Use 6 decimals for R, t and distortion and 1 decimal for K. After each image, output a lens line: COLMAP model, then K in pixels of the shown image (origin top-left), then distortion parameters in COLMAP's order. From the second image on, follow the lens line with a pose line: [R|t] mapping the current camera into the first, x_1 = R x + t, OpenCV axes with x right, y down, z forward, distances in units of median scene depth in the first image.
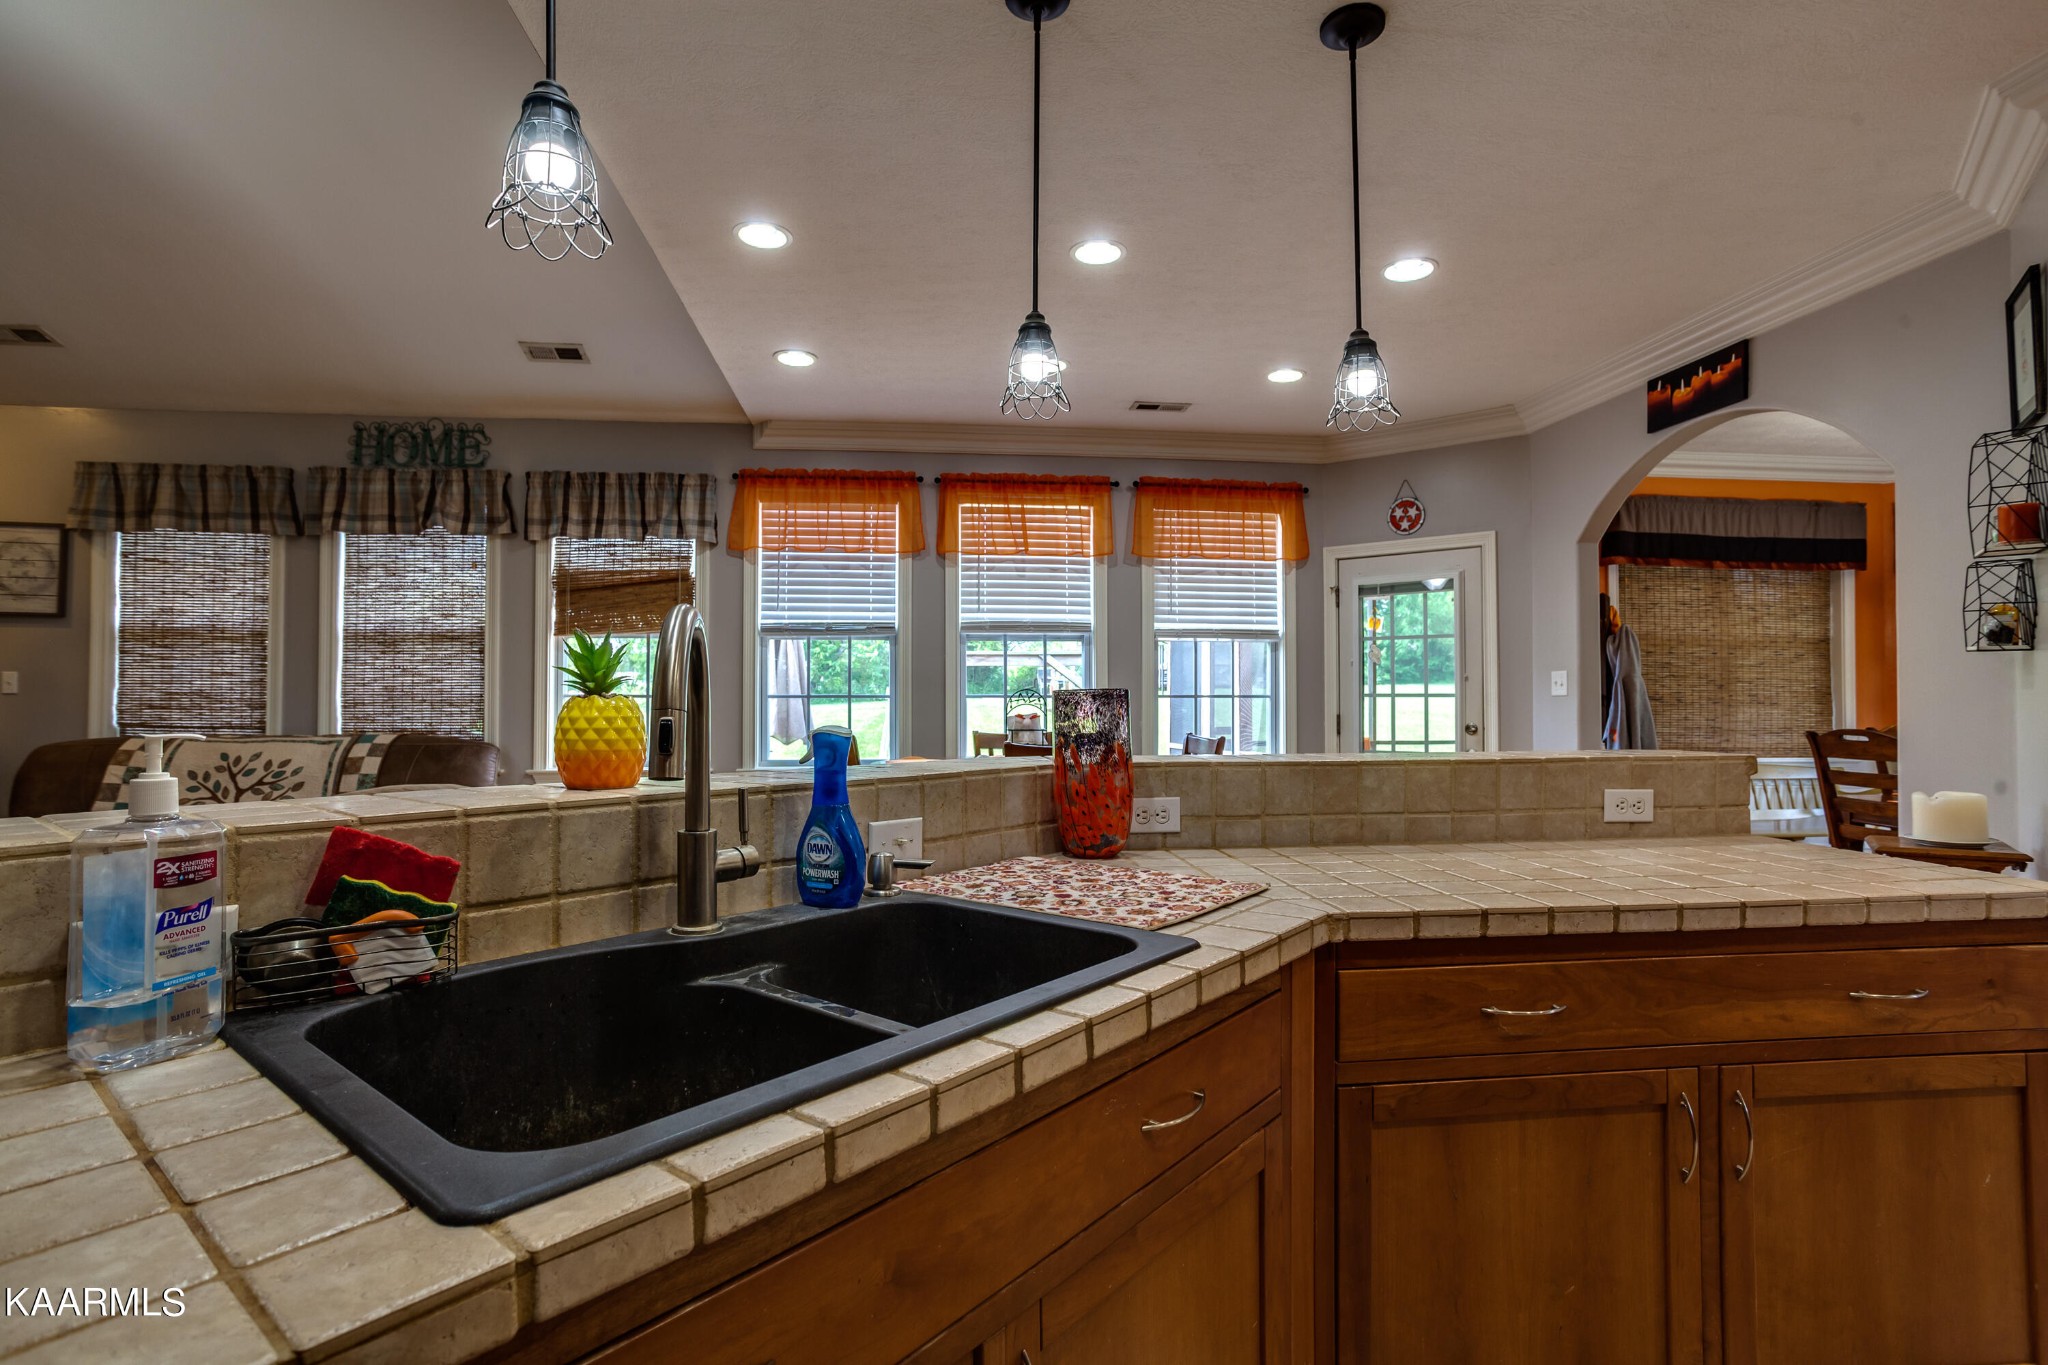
lens RADIAL K [[1035.0, 0, 1016.9], [0, 1035.0, 676.9], [0, 0, 1]] dist [0.007155, 0.002602]
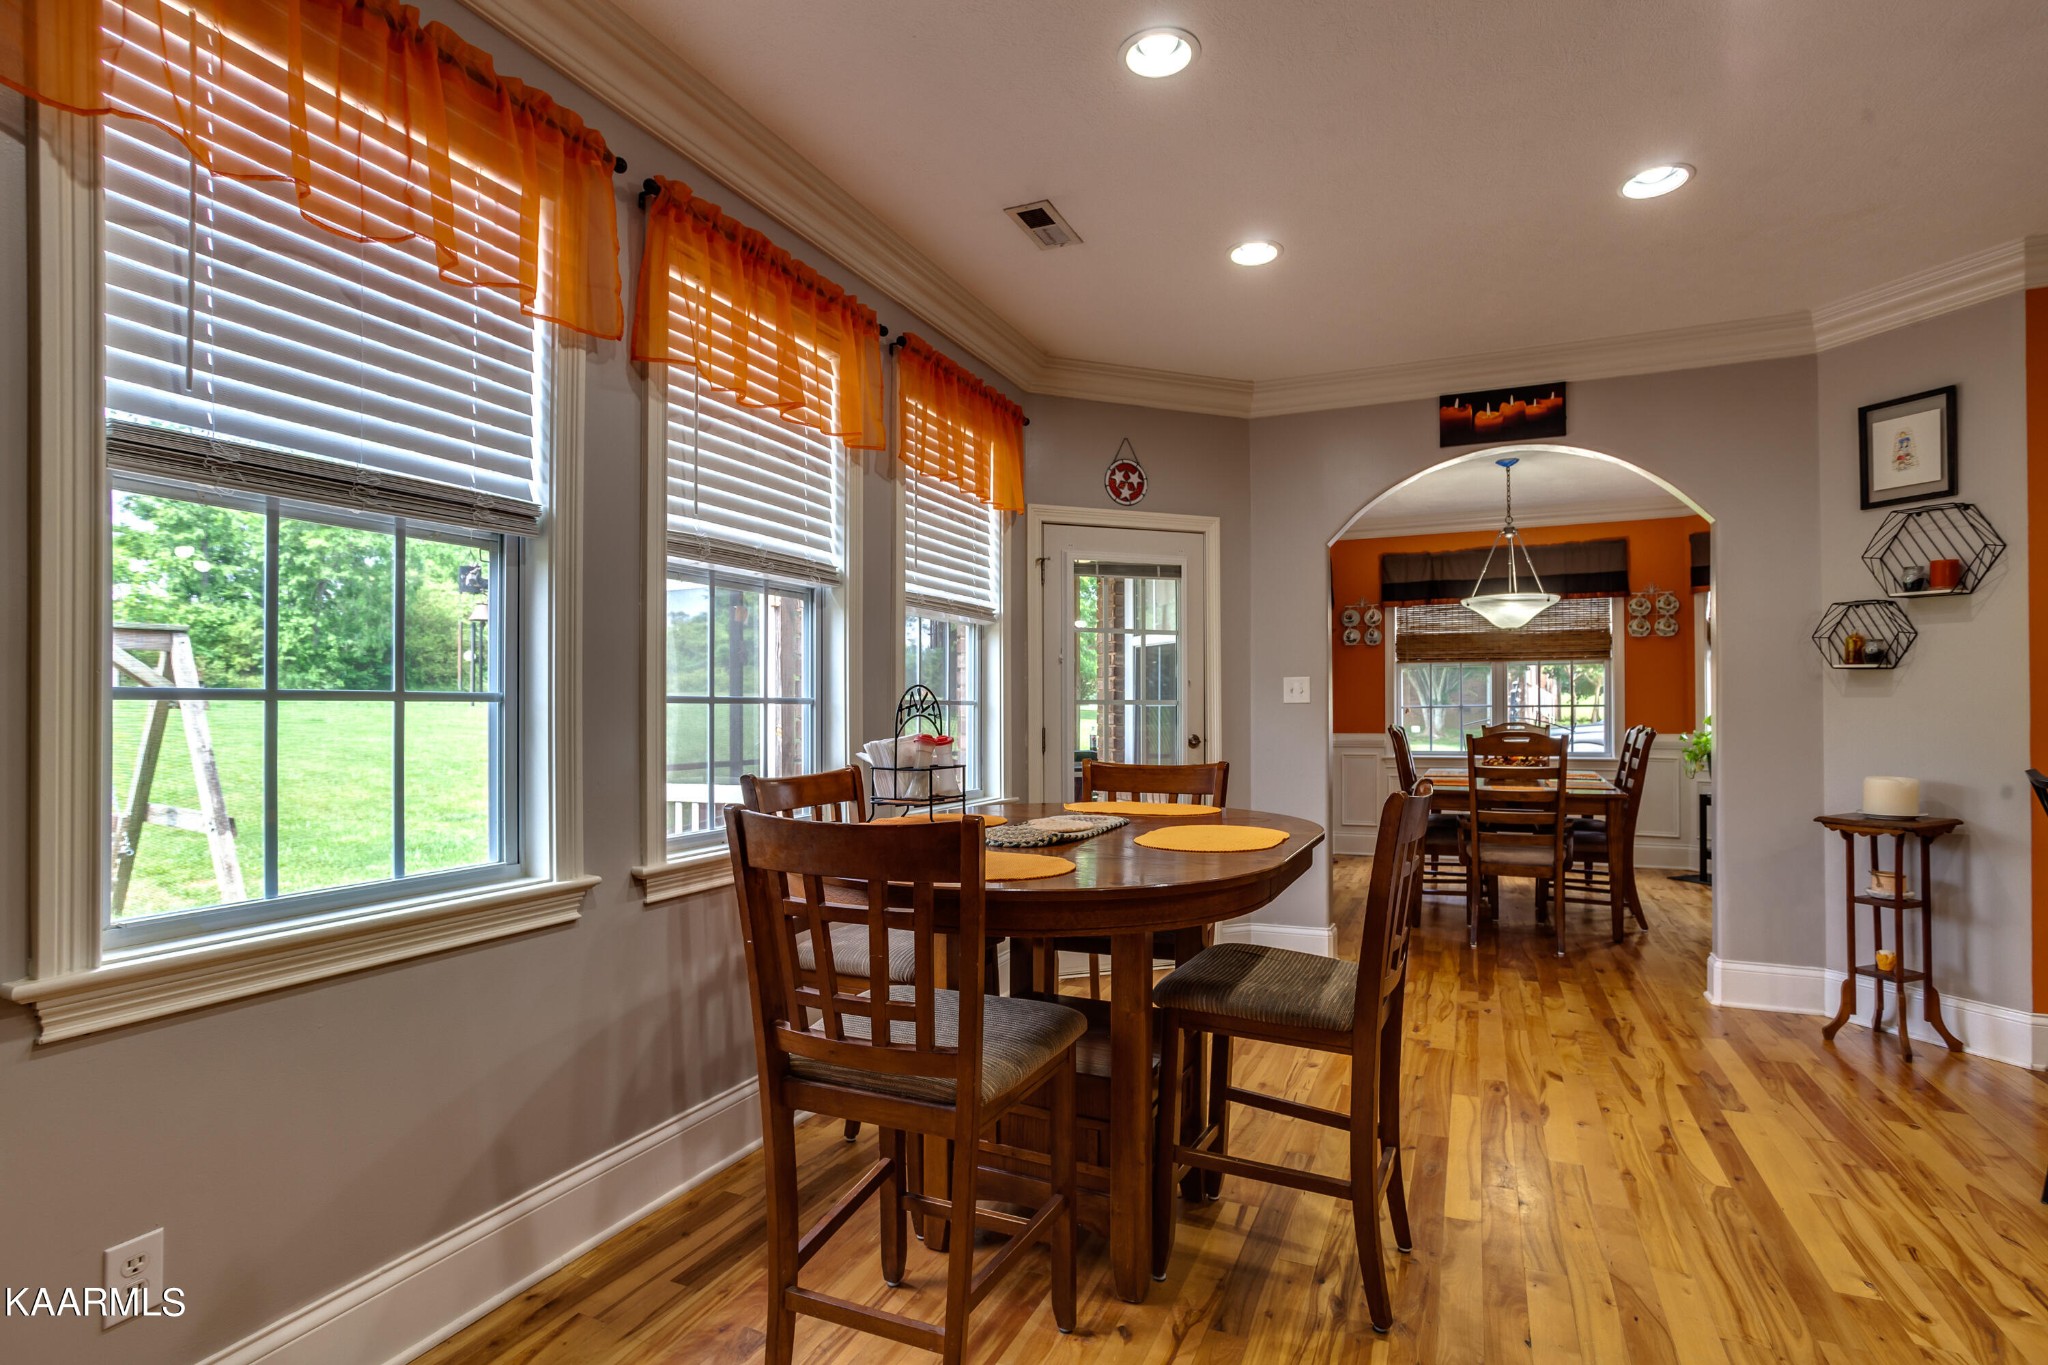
lens RADIAL K [[1035.0, 0, 1023.6], [0, 1035.0, 694.0], [0, 0, 1]] dist [0.007155, 0.002602]
pose [[0.484707, 0.012015, 0.874594, -0.380483], [-0.020587, 0.999785, -0.002325, 0.015657], [-0.874434, -0.016878, 0.484851, 0.677482]]
